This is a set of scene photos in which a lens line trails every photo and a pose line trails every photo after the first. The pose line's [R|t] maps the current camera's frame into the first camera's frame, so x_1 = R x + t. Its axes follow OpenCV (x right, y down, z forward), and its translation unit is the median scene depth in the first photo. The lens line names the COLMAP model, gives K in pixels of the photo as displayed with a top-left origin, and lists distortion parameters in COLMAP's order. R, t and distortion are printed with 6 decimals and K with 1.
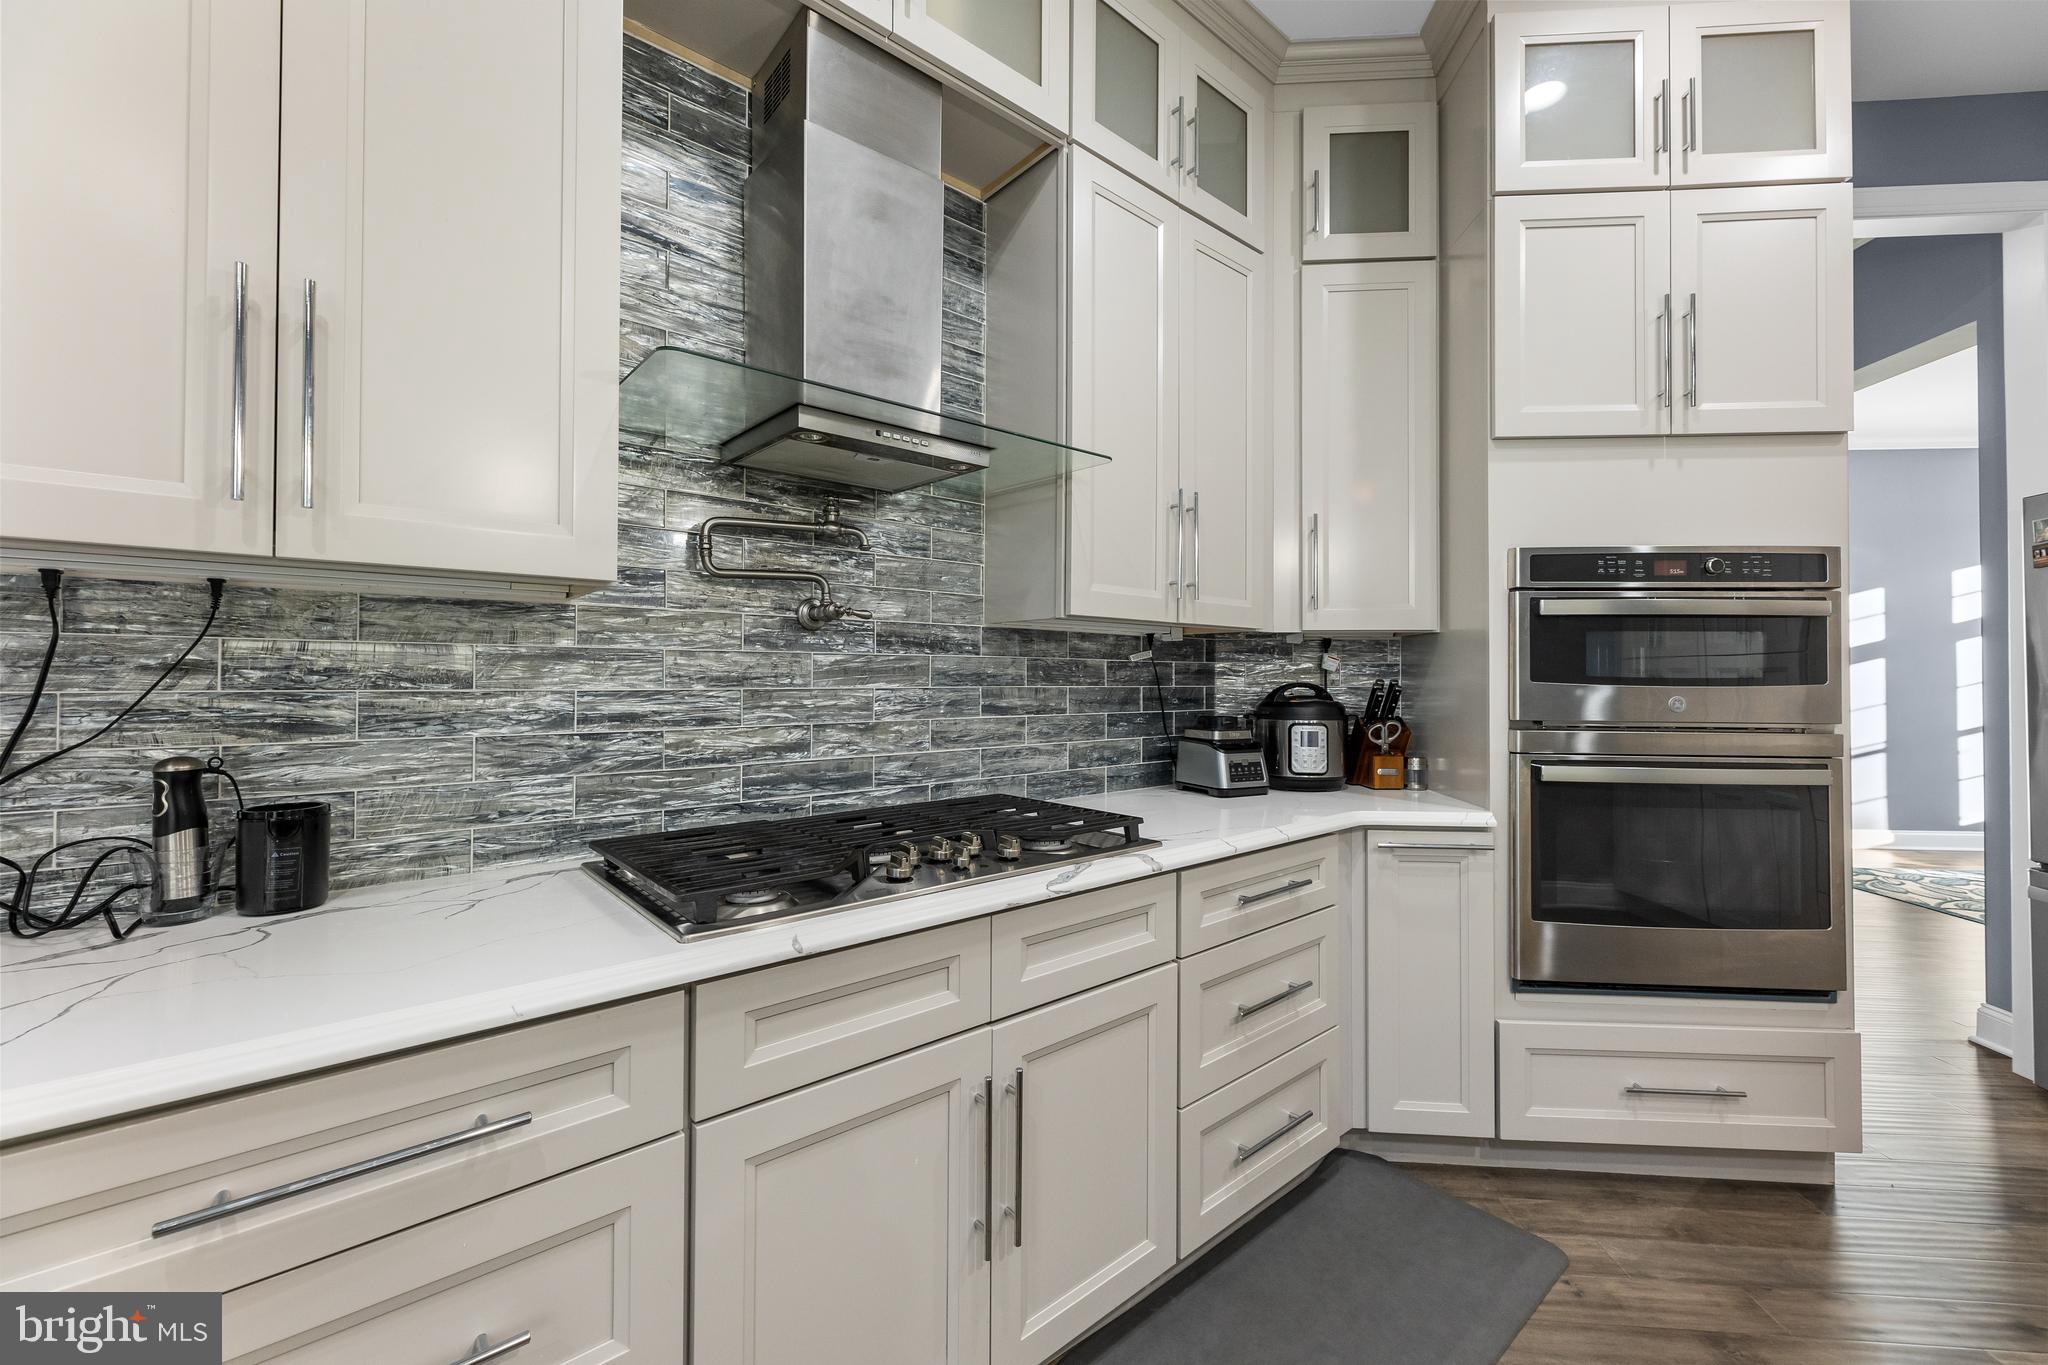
lens RADIAL K [[824.8, 0, 1029.5], [0, 824.8, 665.2], [0, 0, 1]] dist [-0.000232, -0.000402]
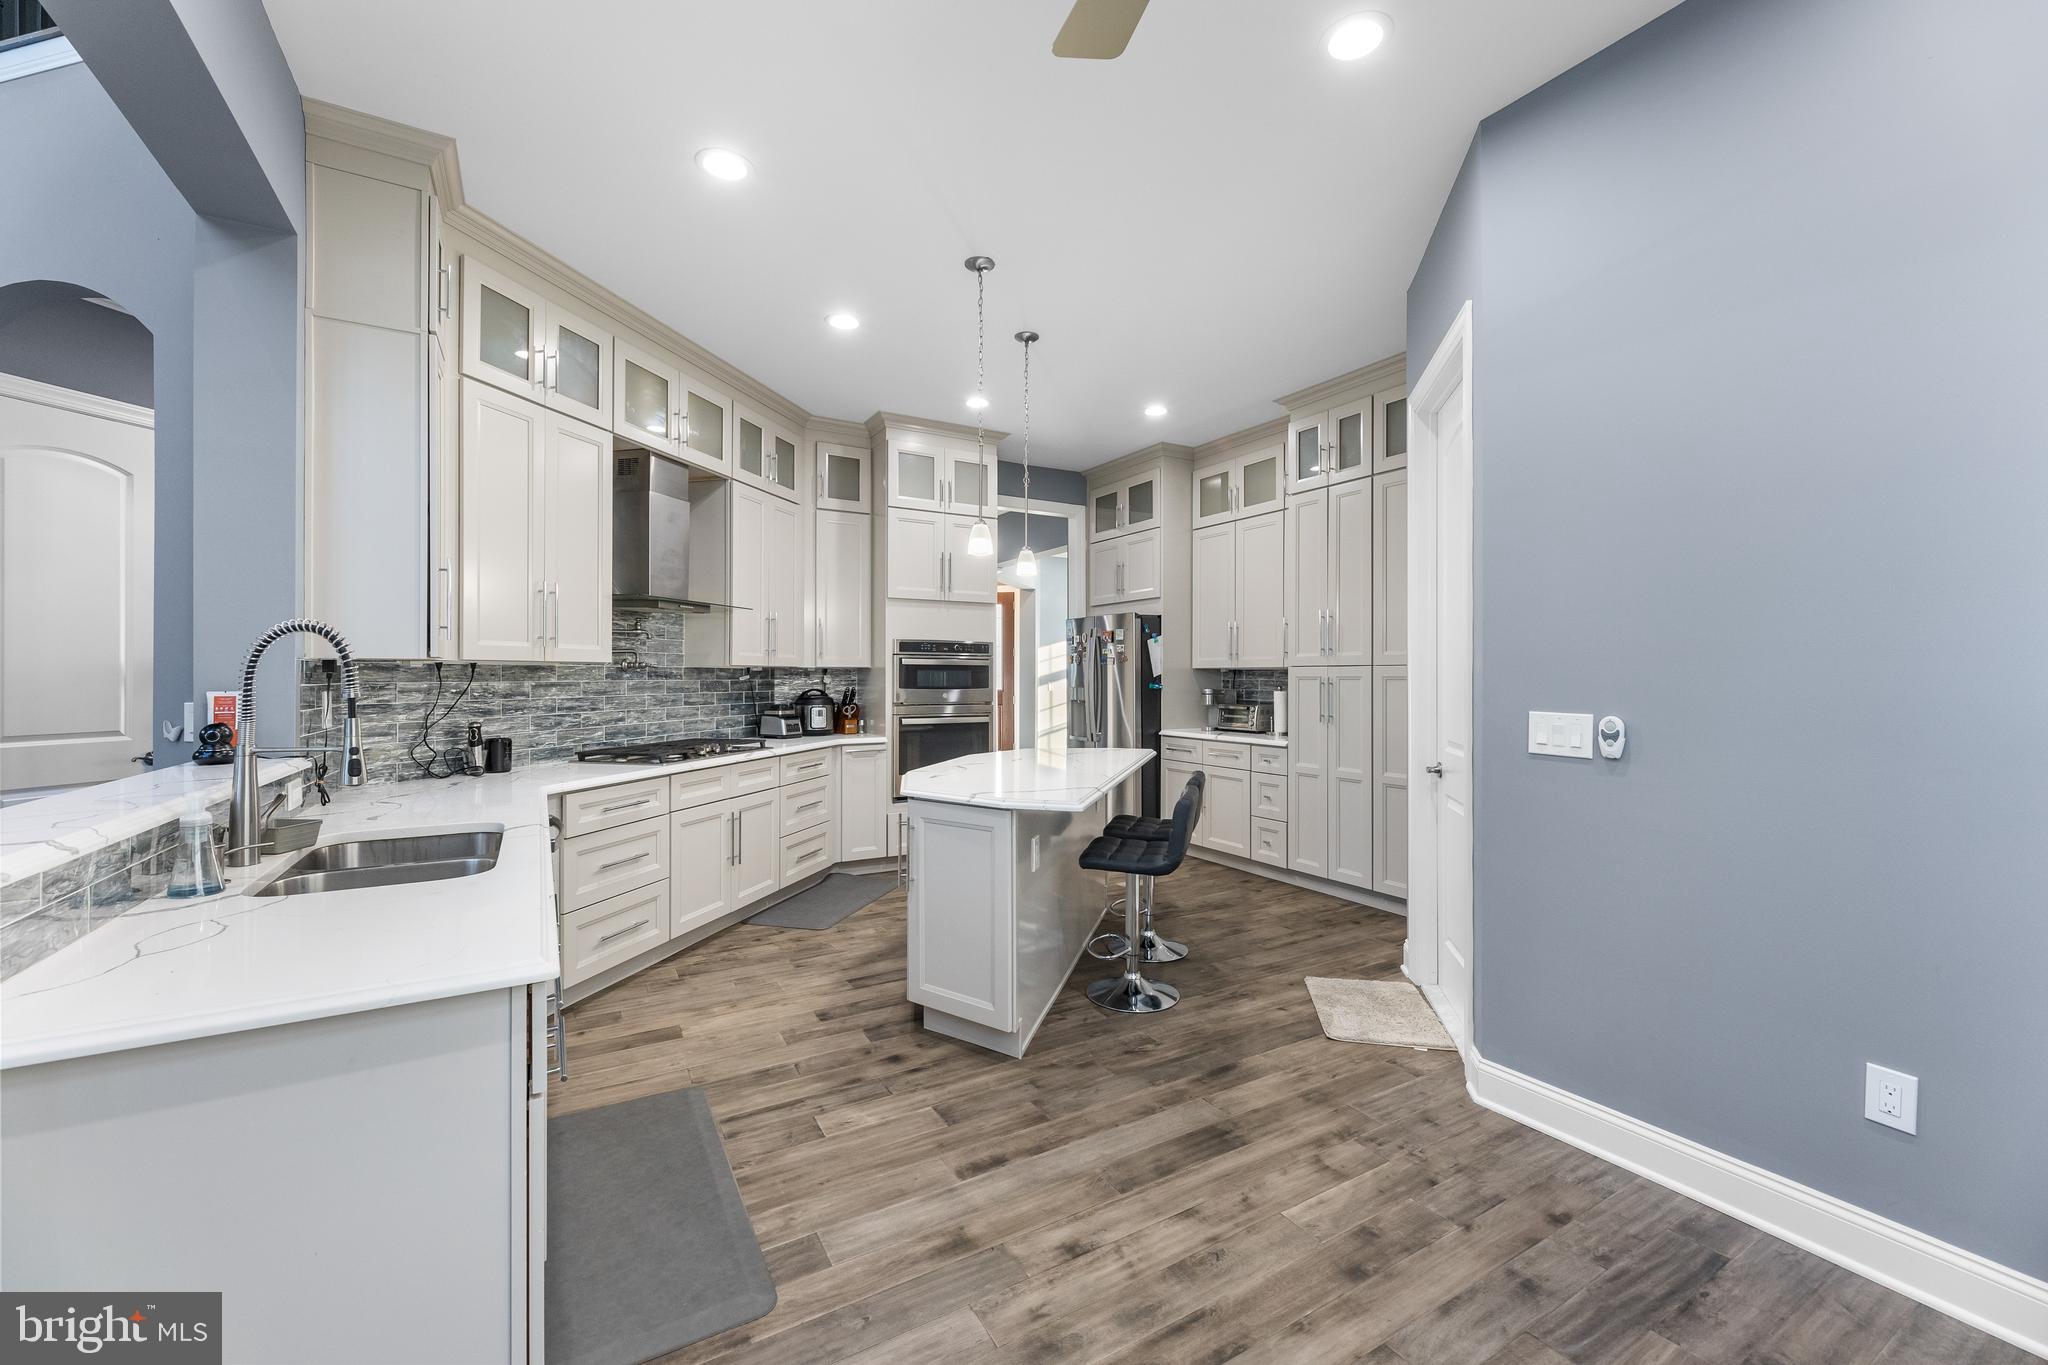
lens RADIAL K [[824.8, 0, 1028.2], [0, 824.8, 674.0], [0, 0, 1]] dist [-0.000232, -0.000402]
pose [[0.821776, -0.002043, 0.569807, -0.606223], [-0.006436, 0.999897, 0.012867, -0.066958], [-0.569774, -0.014240, 0.821678, -1.509511]]
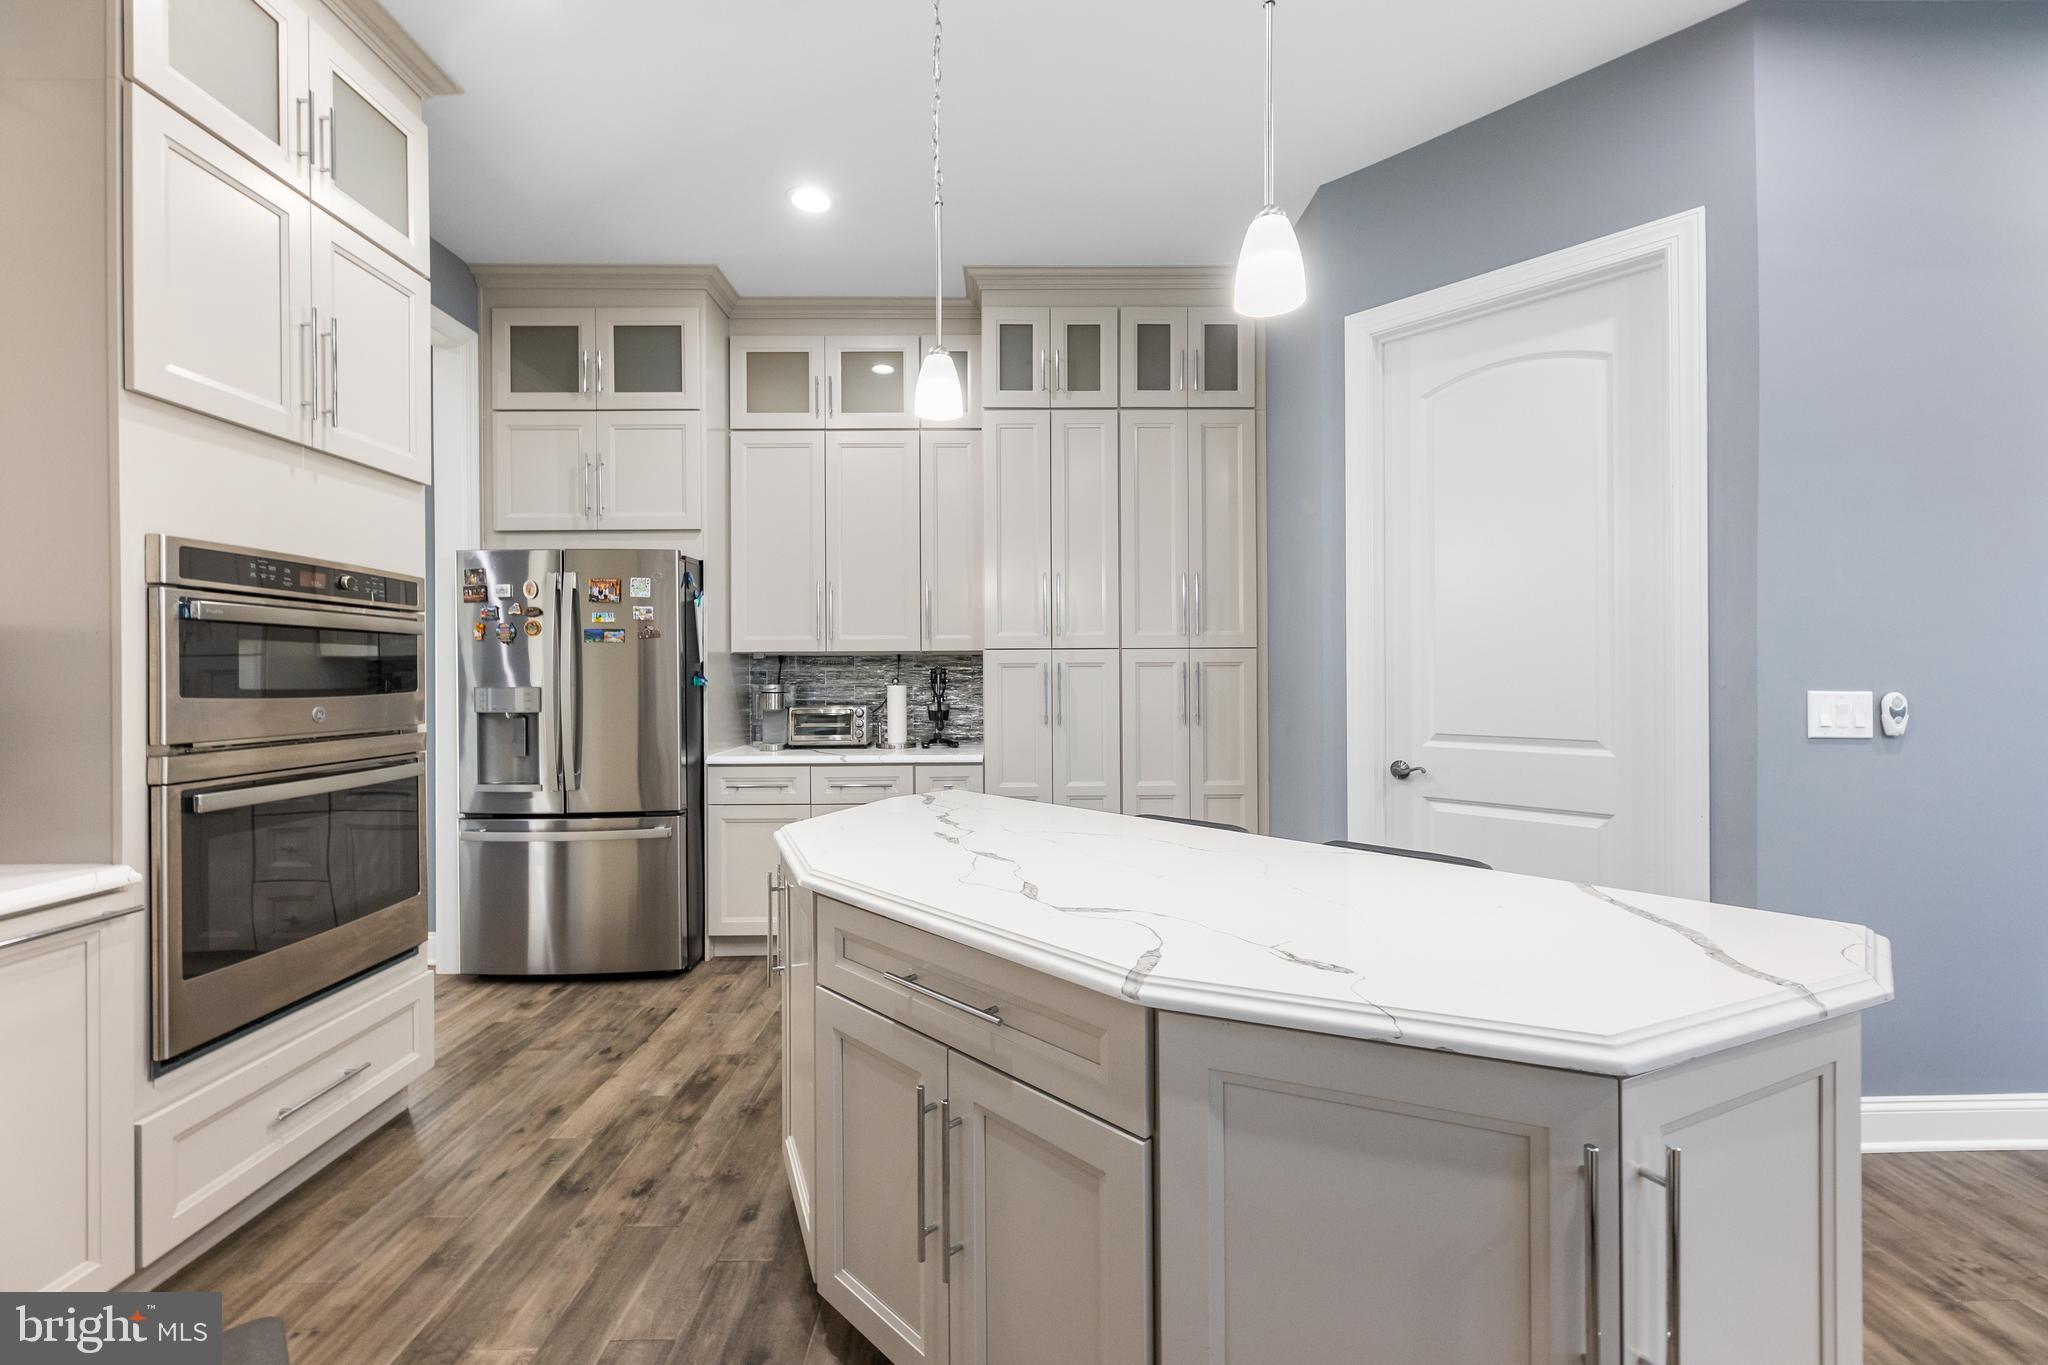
lens RADIAL K [[824.8, 0, 1022.6], [0, 824.8, 670.0], [0, 0, 1]] dist [-0.000232, -0.000402]
pose [[-0.085110, -0.001202, 0.996371, -0.300322], [-0.010736, 0.999942, 0.000290, -0.017436], [-0.996314, -0.010673, -0.085118, 0.219176]]
